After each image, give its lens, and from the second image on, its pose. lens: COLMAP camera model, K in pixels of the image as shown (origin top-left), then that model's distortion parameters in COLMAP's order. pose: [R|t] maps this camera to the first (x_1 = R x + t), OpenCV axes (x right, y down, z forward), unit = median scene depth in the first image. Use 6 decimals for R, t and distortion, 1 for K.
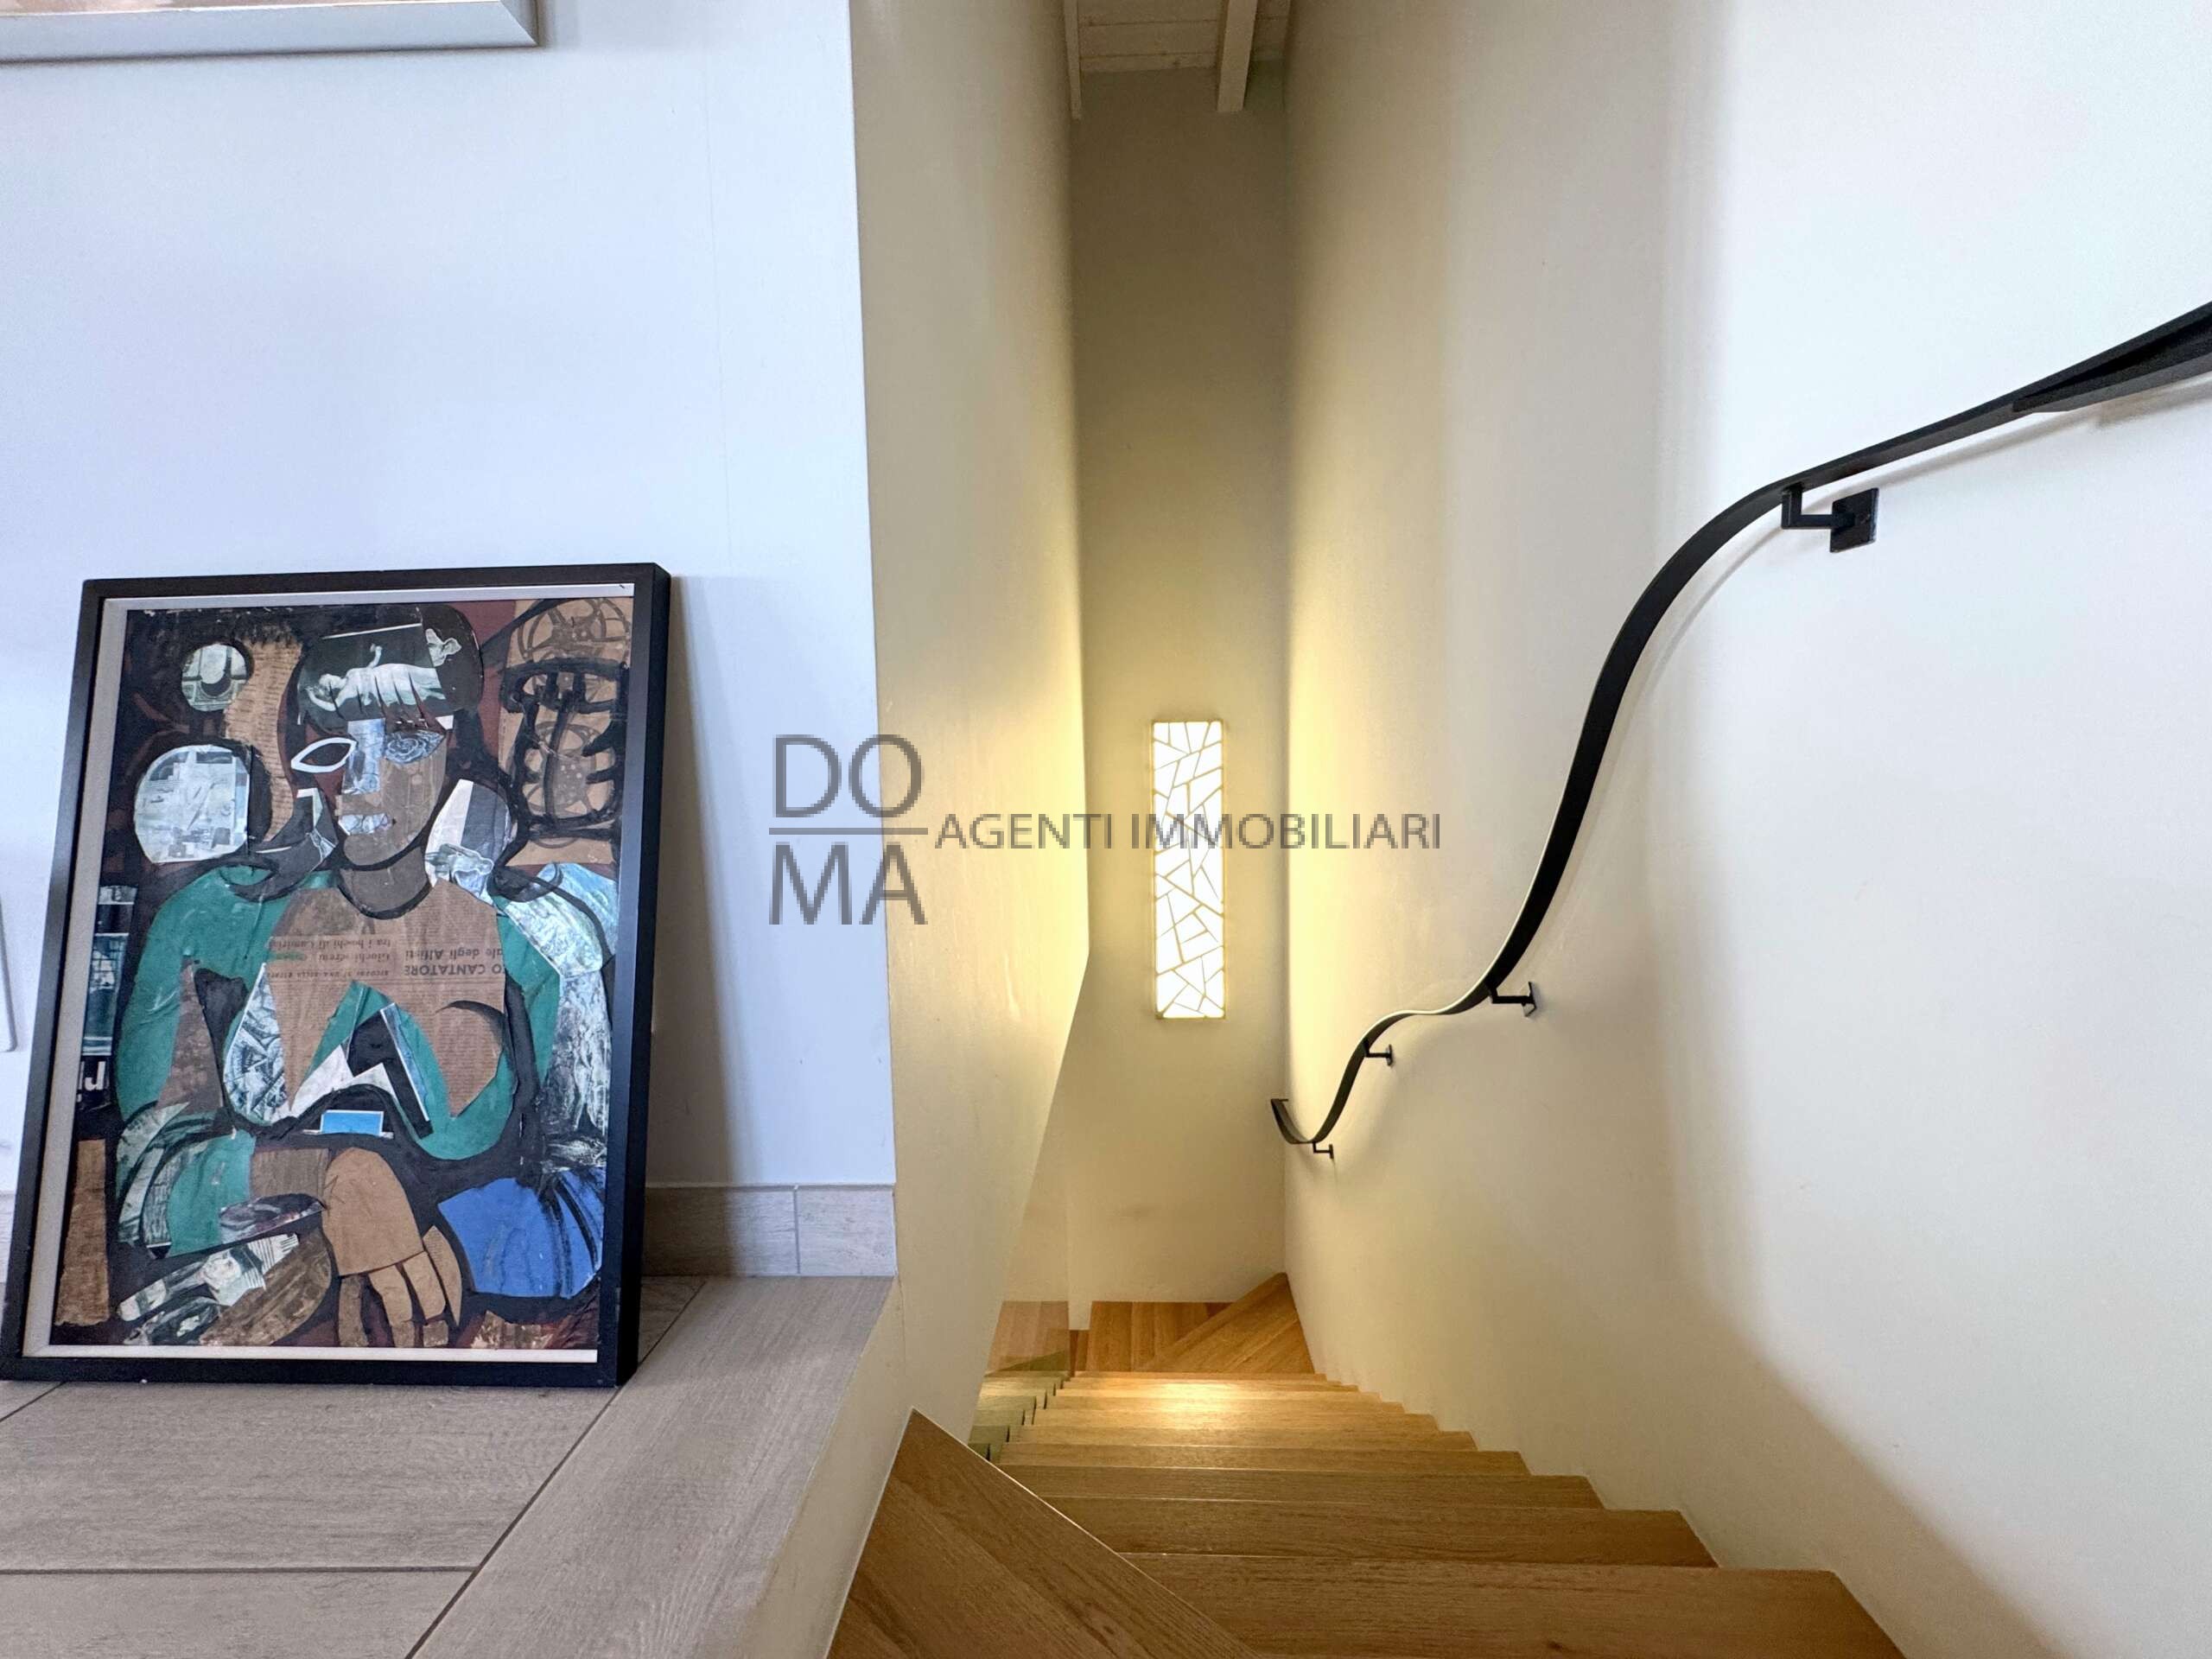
lens RADIAL K [[883.6, 0, 1103.7], [0, 883.6, 828.4], [0, 0, 1]] dist [-0.003232, 0.000114]
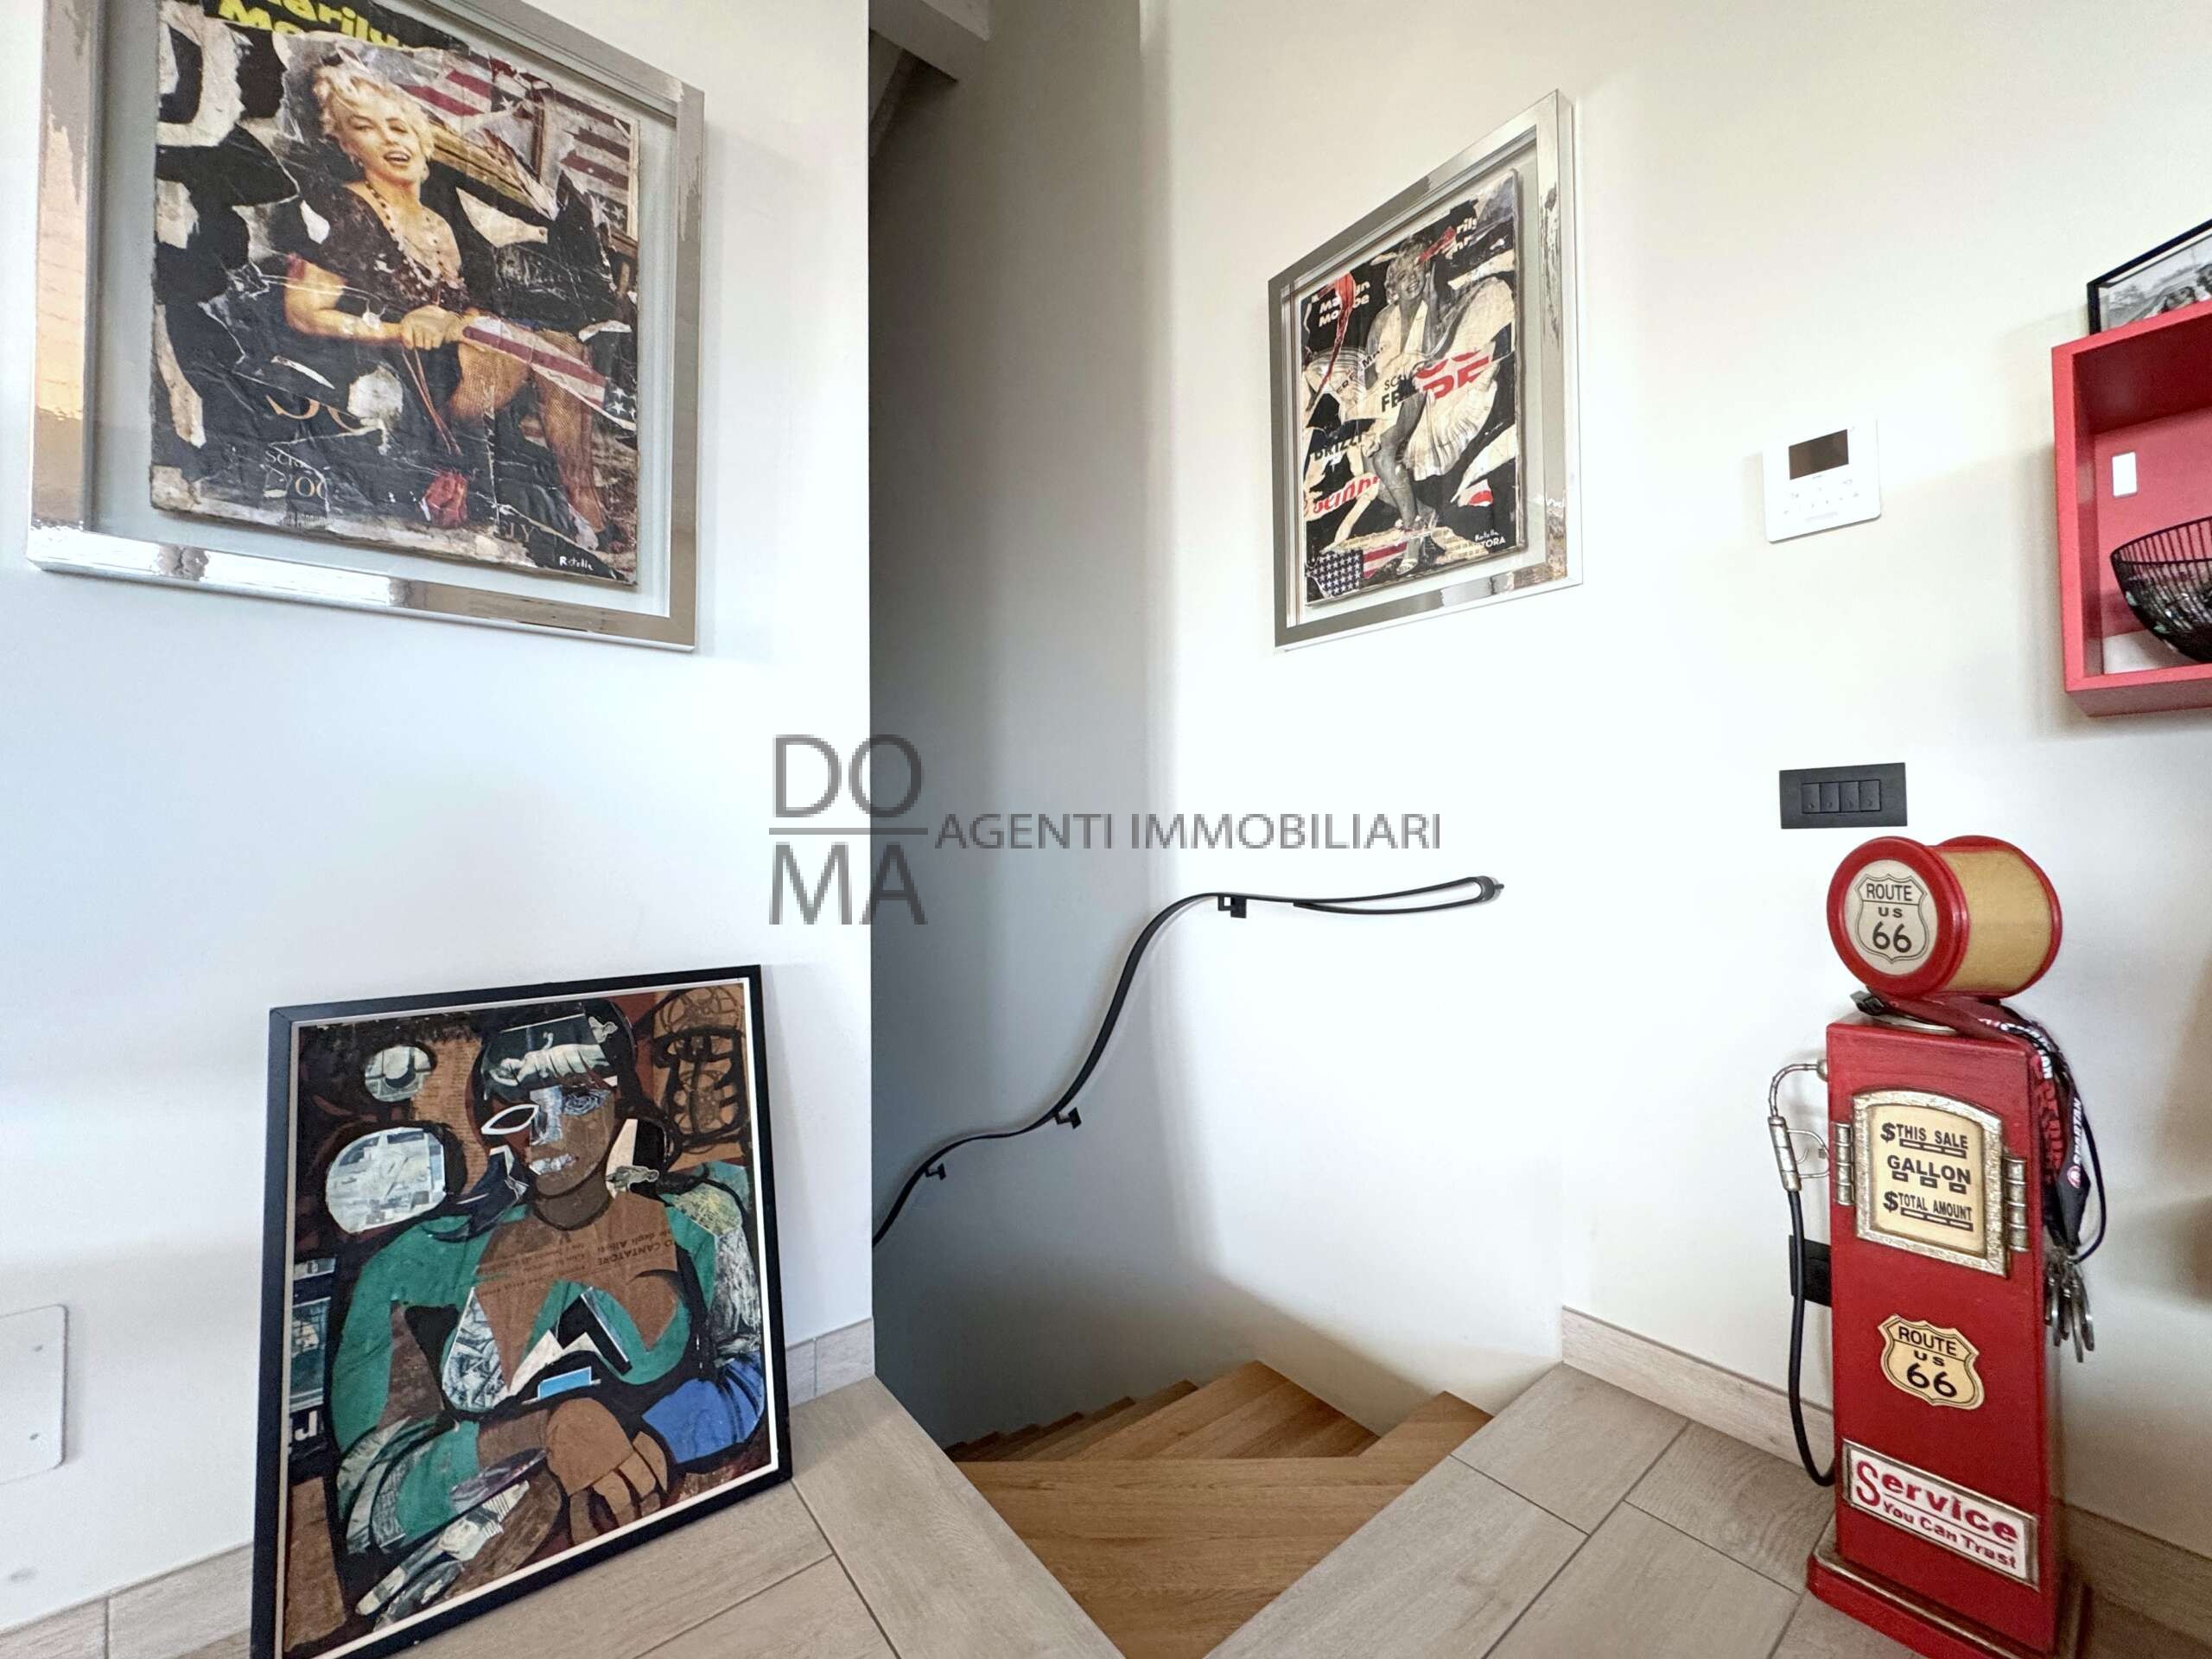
lens RADIAL K [[883.6, 0, 1111.3], [0, 883.6, 826.5], [0, 0, 1]] dist [-0.003232, 0.000114]
pose [[0.765607, 0.025482, 0.642804, -1.092024], [0.049060, 0.993993, -0.097836, -0.368120], [-0.641436, 0.106440, 0.759757, -0.725823]]
